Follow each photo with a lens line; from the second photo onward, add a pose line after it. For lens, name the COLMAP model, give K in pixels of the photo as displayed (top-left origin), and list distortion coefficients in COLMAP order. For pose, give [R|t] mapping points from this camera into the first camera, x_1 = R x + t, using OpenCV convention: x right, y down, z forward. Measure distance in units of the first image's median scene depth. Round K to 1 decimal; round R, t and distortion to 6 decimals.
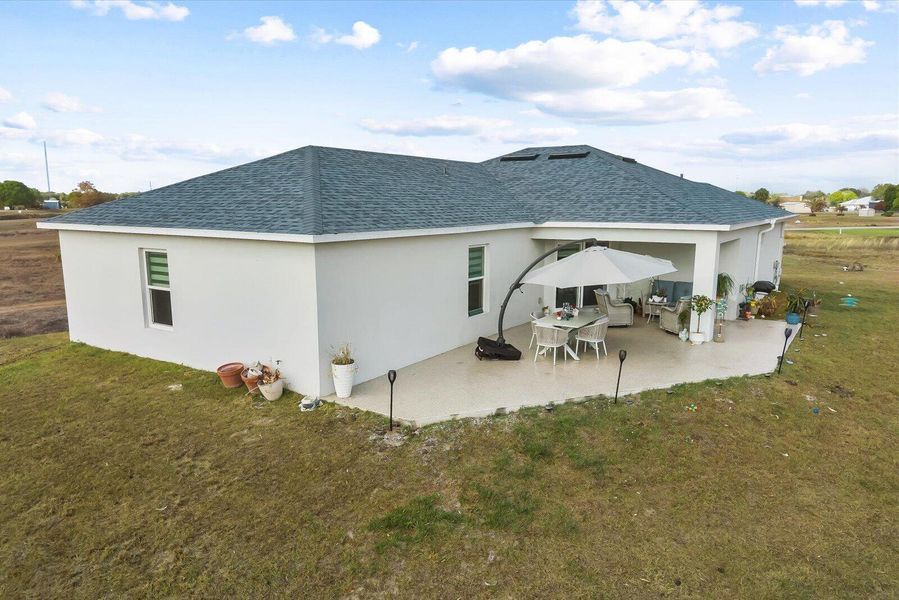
lens RADIAL K [[558.0, 0, 447.1], [0, 558.0, 285.5], [0, 0, 1]] dist [0.002232, 0.002295]
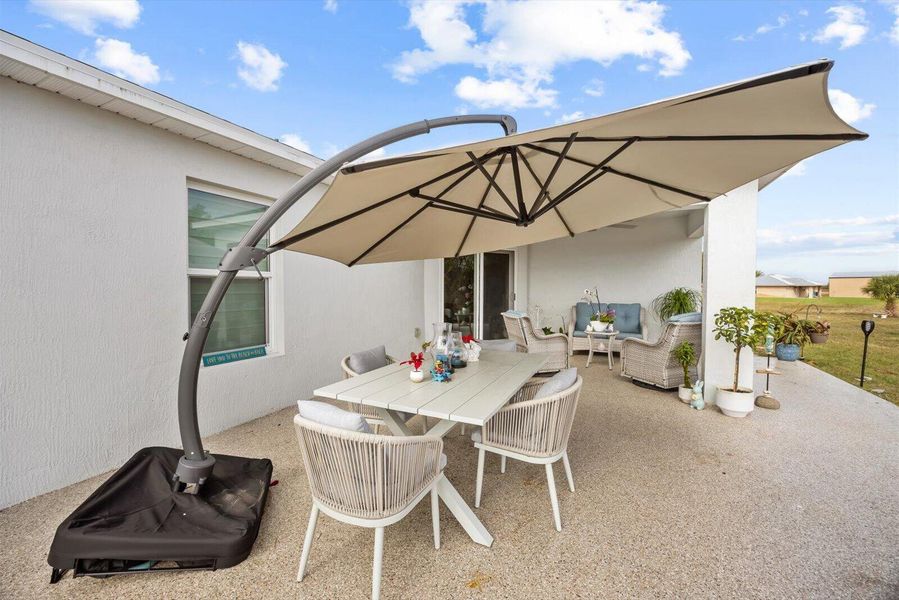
lens RADIAL K [[387.9, 0, 448.3], [0, 387.9, 291.2], [0, 0, 1]] dist [-0.000568, 0.000054]
pose [[0.987699, 0.000818, 0.156364, 0.158989], [0.015418, 0.994604, -0.102595, 0.031168], [-0.155604, 0.103744, 0.982357, 0.681091]]
